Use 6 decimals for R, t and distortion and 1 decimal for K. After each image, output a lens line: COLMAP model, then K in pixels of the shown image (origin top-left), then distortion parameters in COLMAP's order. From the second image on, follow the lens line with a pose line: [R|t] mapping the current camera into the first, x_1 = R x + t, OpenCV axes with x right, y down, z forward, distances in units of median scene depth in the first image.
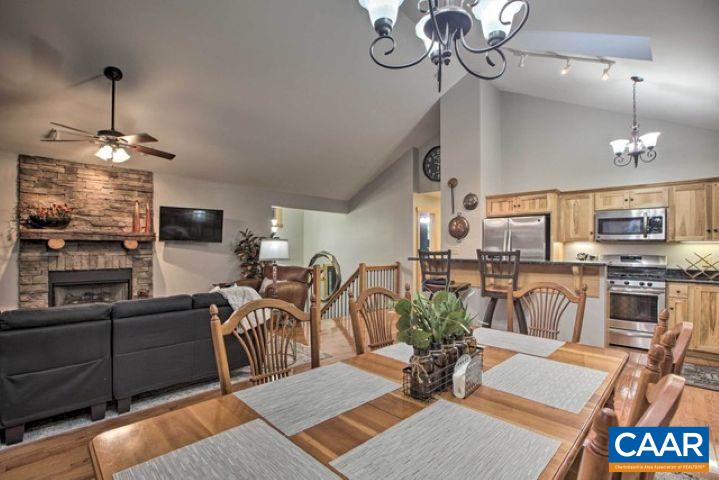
lens RADIAL K [[332.6, 0, 353.4], [0, 332.6, 249.3], [0, 0, 1]] dist [-0.041936, 0.007133]
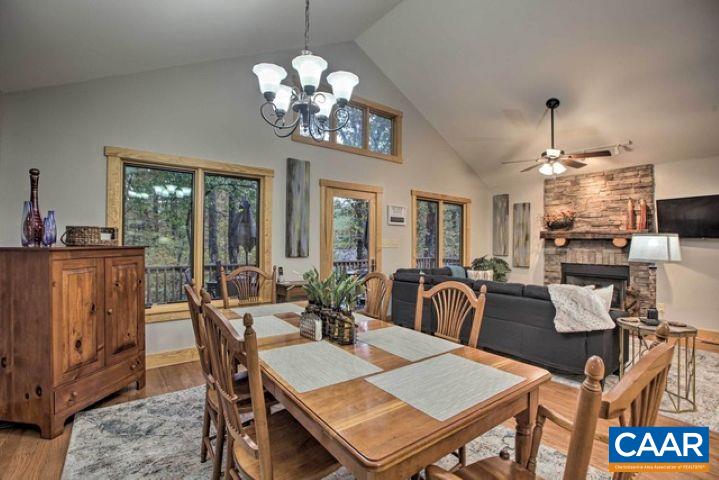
lens RADIAL K [[330.9, 0, 379.3], [0, 330.9, 237.6], [0, 0, 1]] dist [0.021685, 0.000150]
pose [[-0.074771, -0.019517, -0.997010, 0.422929], [-0.016746, 0.999692, -0.018313, 0.002511], [0.997060, 0.015326, -0.075075, 0.332177]]
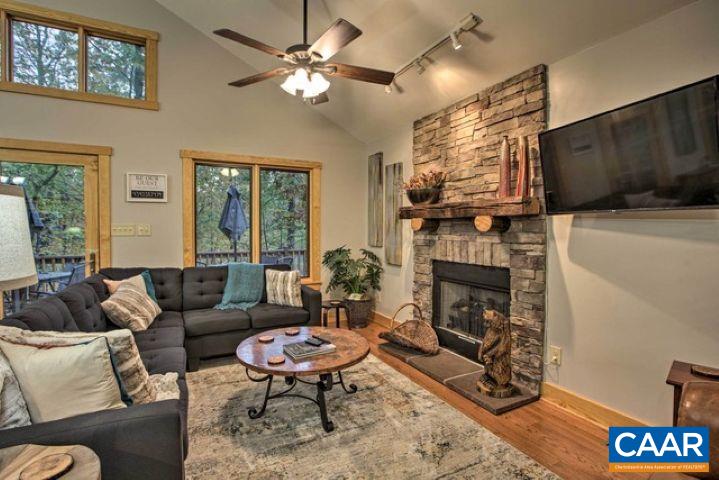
lens RADIAL K [[332.6, 0, 352.2], [0, 332.6, 236.3], [0, 0, 1]] dist [-0.041936, 0.007133]
pose [[-0.284062, 0.014858, -0.958691, -0.109783], [-0.007764, 0.999811, 0.017796, -0.000873], [0.958775, 0.012499, -0.283893, 0.956276]]
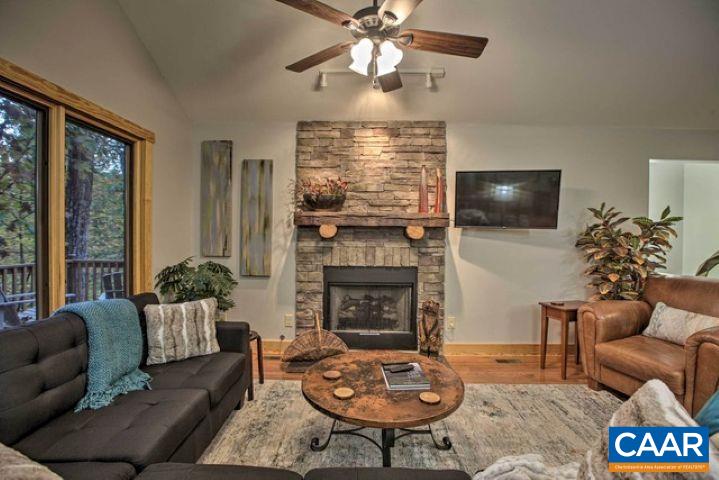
lens RADIAL K [[332.6, 0, 363.3], [0, 332.6, 235.8], [0, 0, 1]] dist [-0.041936, 0.007133]
pose [[0.701695, 0.005248, -0.712458, -0.280864], [-0.011644, 0.999924, -0.004103, -0.002831], [0.712382, 0.011175, 0.701703, 0.461067]]
